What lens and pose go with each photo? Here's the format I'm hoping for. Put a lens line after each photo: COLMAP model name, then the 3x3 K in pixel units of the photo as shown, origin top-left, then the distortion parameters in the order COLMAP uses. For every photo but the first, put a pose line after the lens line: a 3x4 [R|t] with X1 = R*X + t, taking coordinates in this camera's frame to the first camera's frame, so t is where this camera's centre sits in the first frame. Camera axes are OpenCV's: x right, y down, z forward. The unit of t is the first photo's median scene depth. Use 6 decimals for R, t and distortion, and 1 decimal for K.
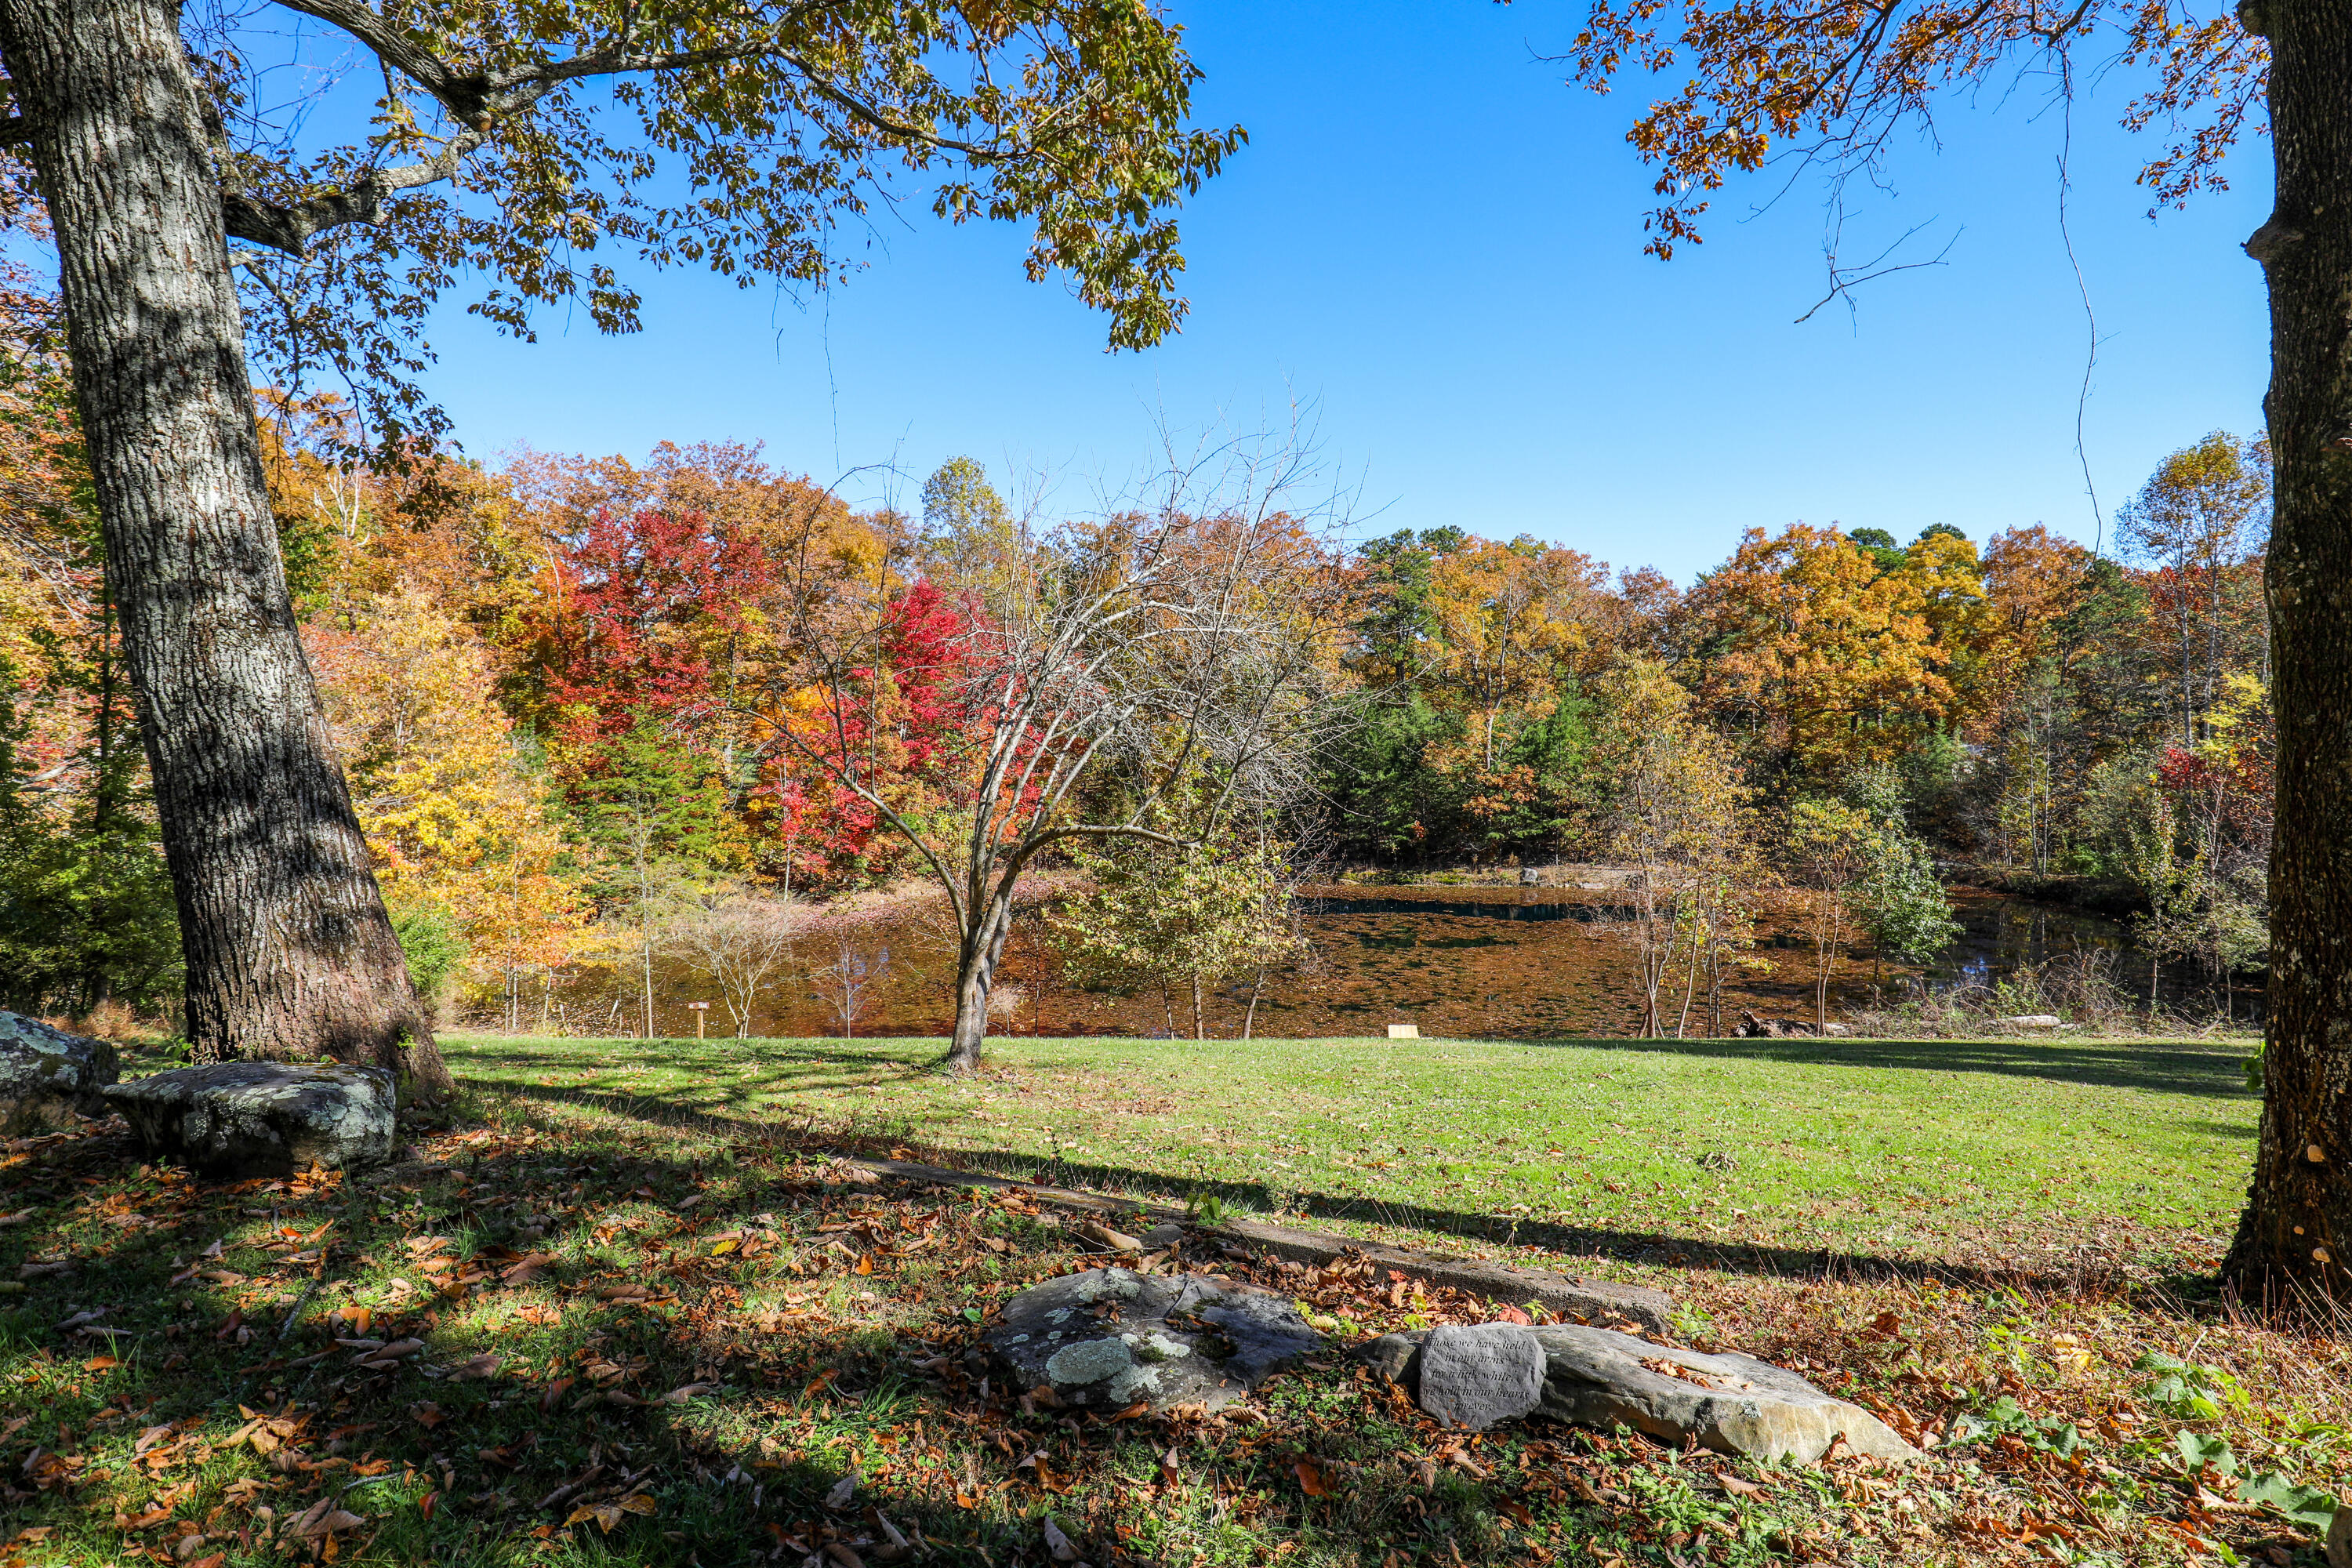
lens RADIAL K [[1199.3, 0, 1176.0], [0, 1199.3, 784.0], [0, 0, 1]] dist [-0.034927, -0.000029]
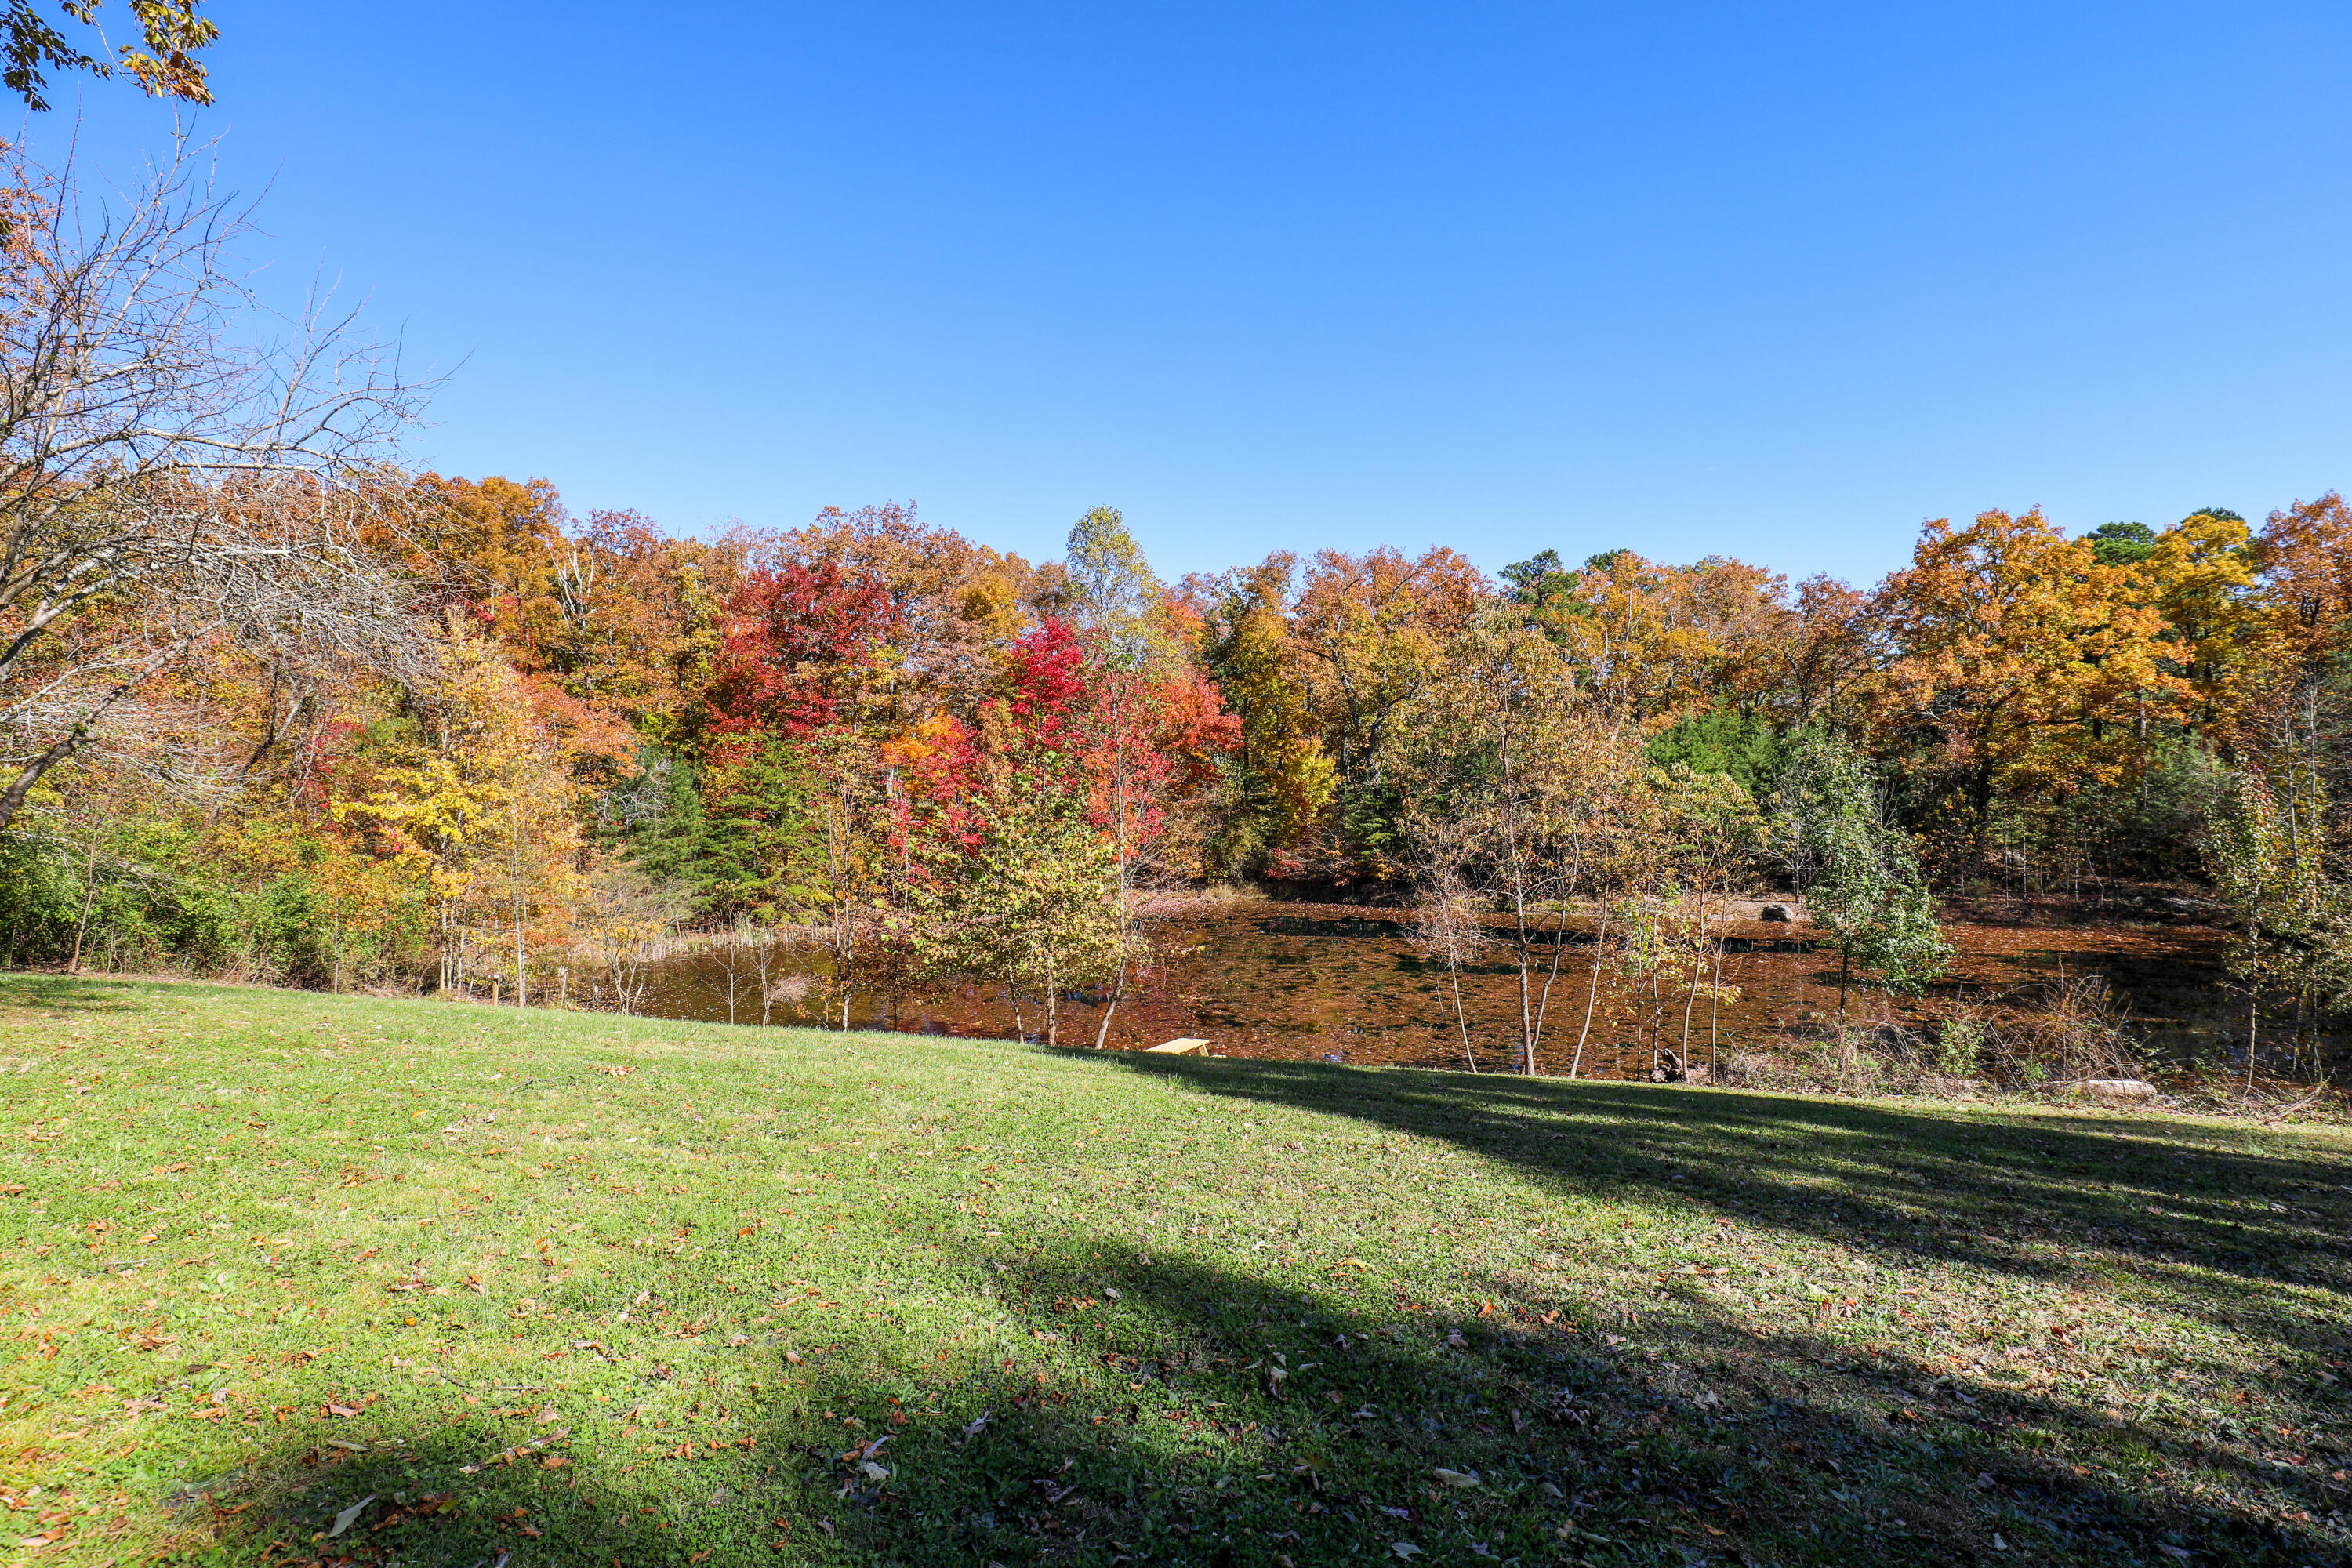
lens RADIAL K [[1082.1, 0, 1182.4], [0, 1082.1, 791.2], [0, 0, 1]] dist [-0.030110, 0.000982]
pose [[0.964181, -0.004481, -0.265207, 0.160952], [-0.005877, 0.999251, -0.038251, 0.021597], [0.265179, 0.038439, 0.963433, 0.096329]]
